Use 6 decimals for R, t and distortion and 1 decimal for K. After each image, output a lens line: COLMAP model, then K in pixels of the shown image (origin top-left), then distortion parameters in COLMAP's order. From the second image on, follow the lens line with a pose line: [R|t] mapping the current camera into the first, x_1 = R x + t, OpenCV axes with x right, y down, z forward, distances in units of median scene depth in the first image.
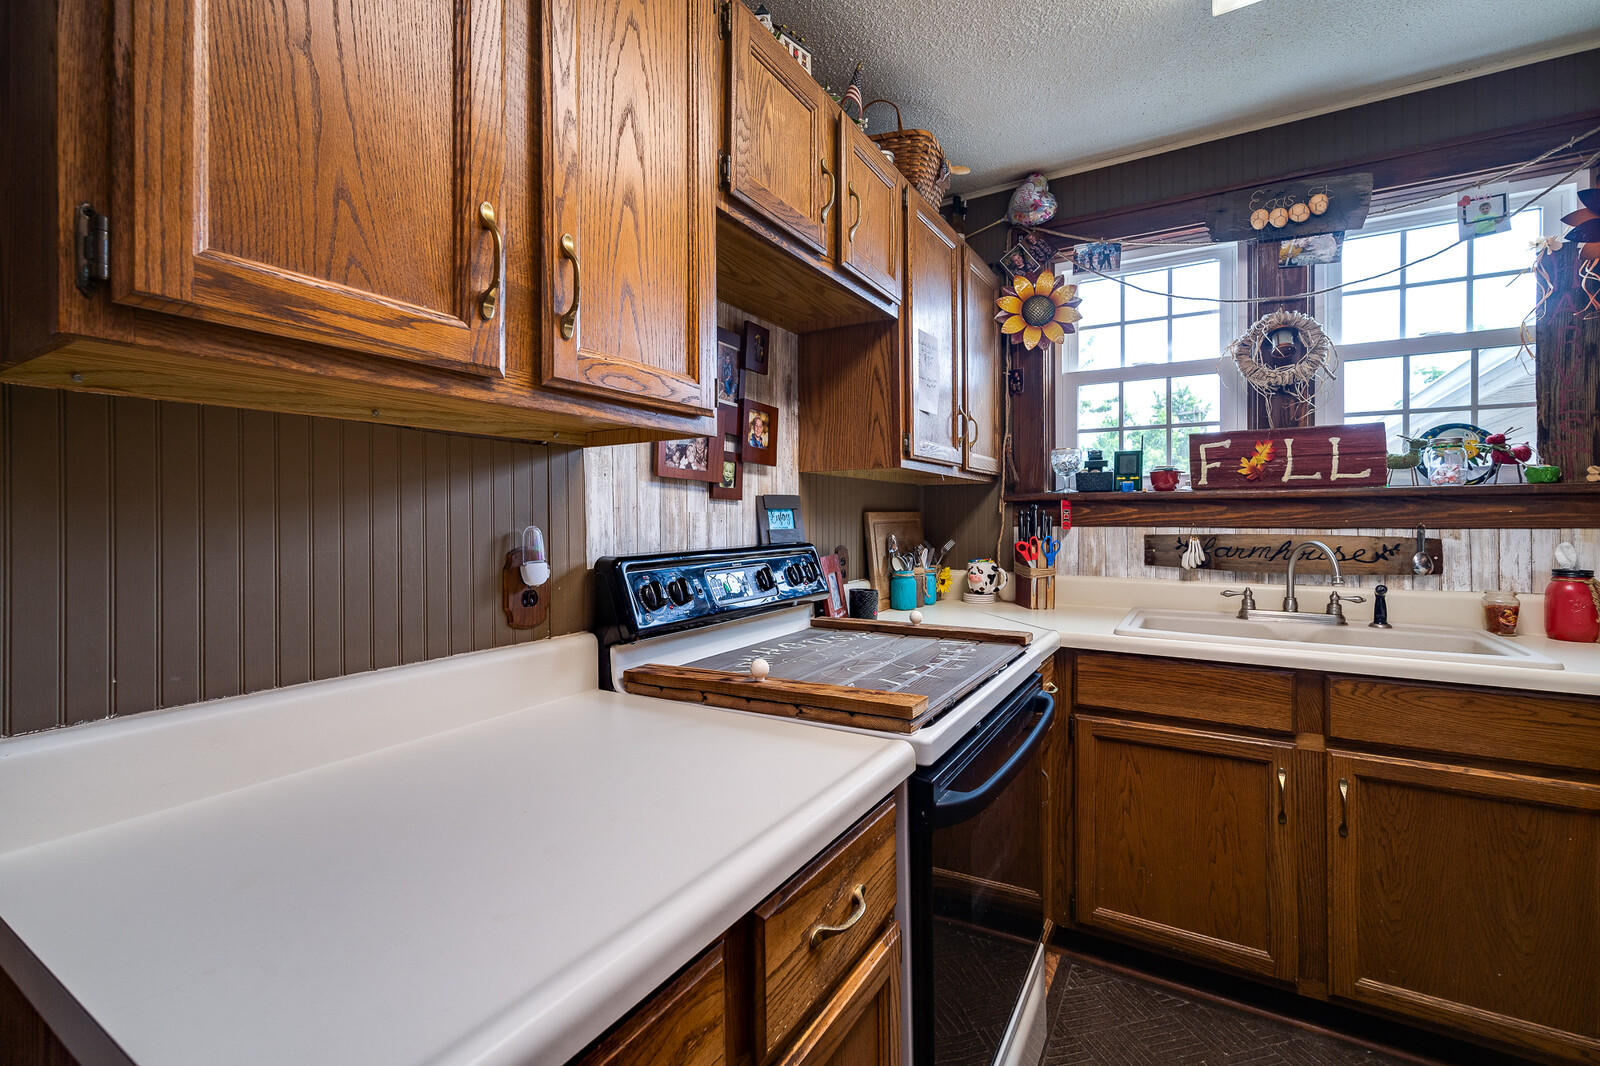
lens RADIAL K [[693.4, 0, 794.9], [0, 693.4, 535.1], [0, 0, 1]] dist [0.002087, 0.000168]
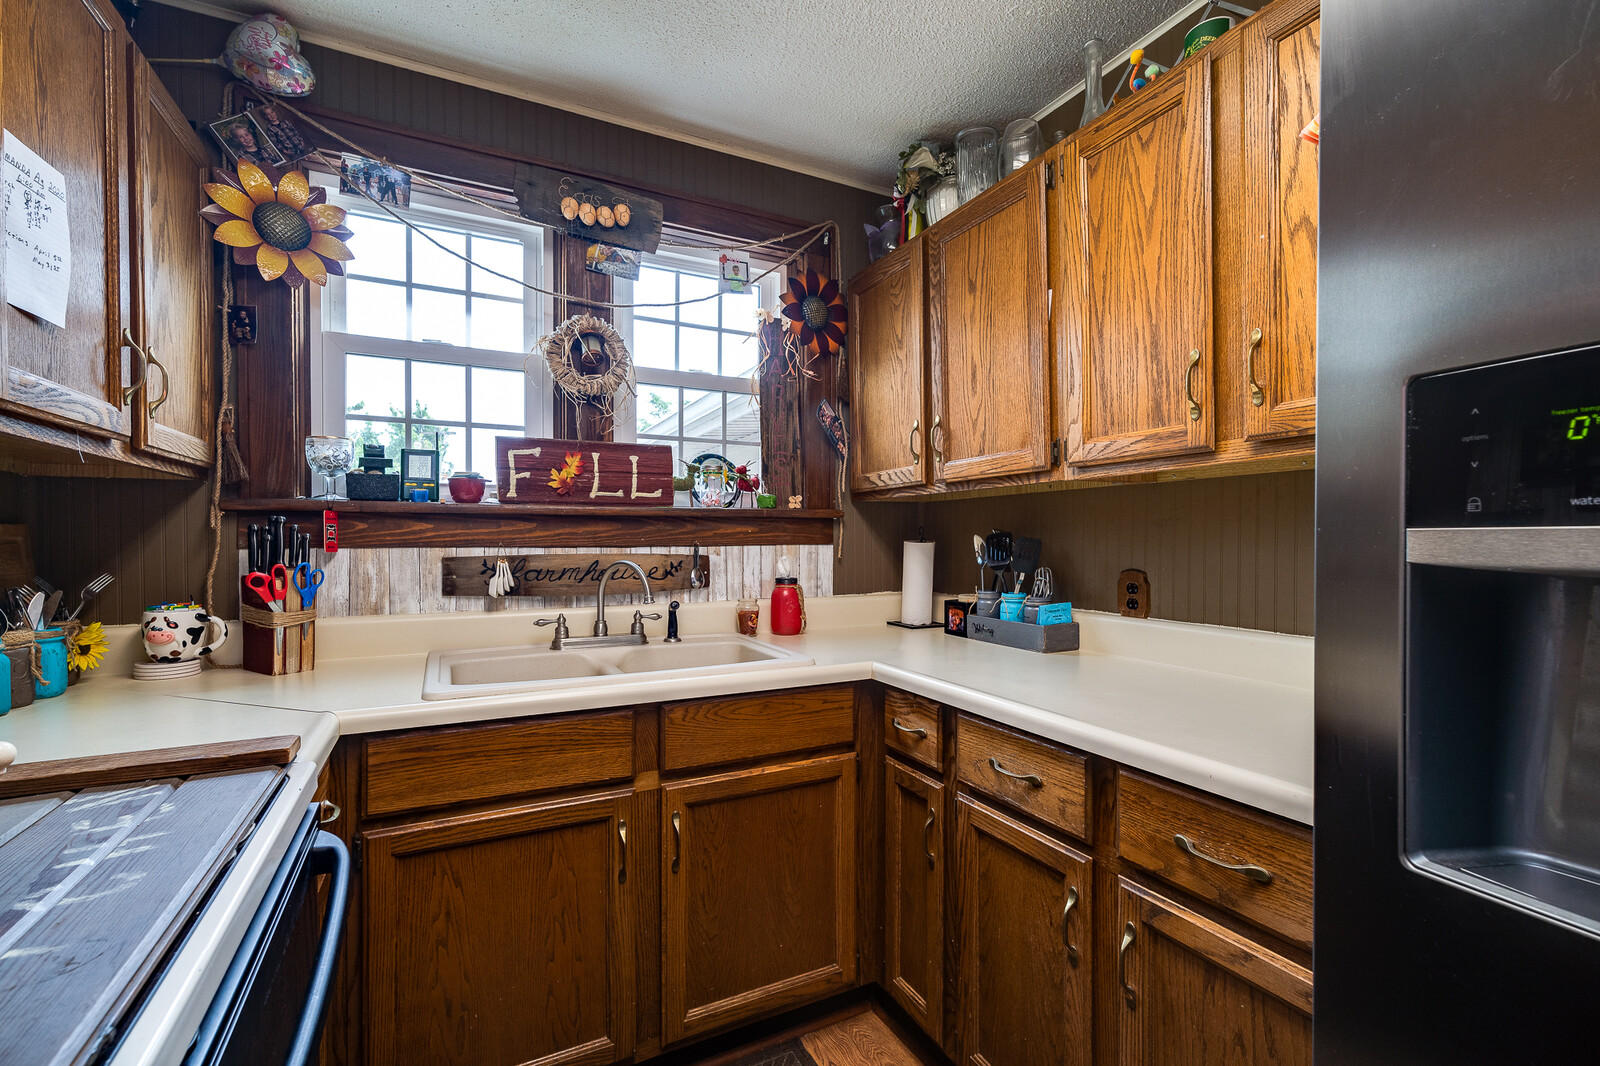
lens RADIAL K [[693.4, 0, 794.9], [0, 693.4, 535.1], [0, 0, 1]] dist [0.002087, 0.000168]
pose [[0.538481, 0.003754, 0.842629, 0.060135], [0.020381, 0.999640, -0.017477, -0.004344], [-0.842391, 0.026585, 0.538210, 0.259992]]
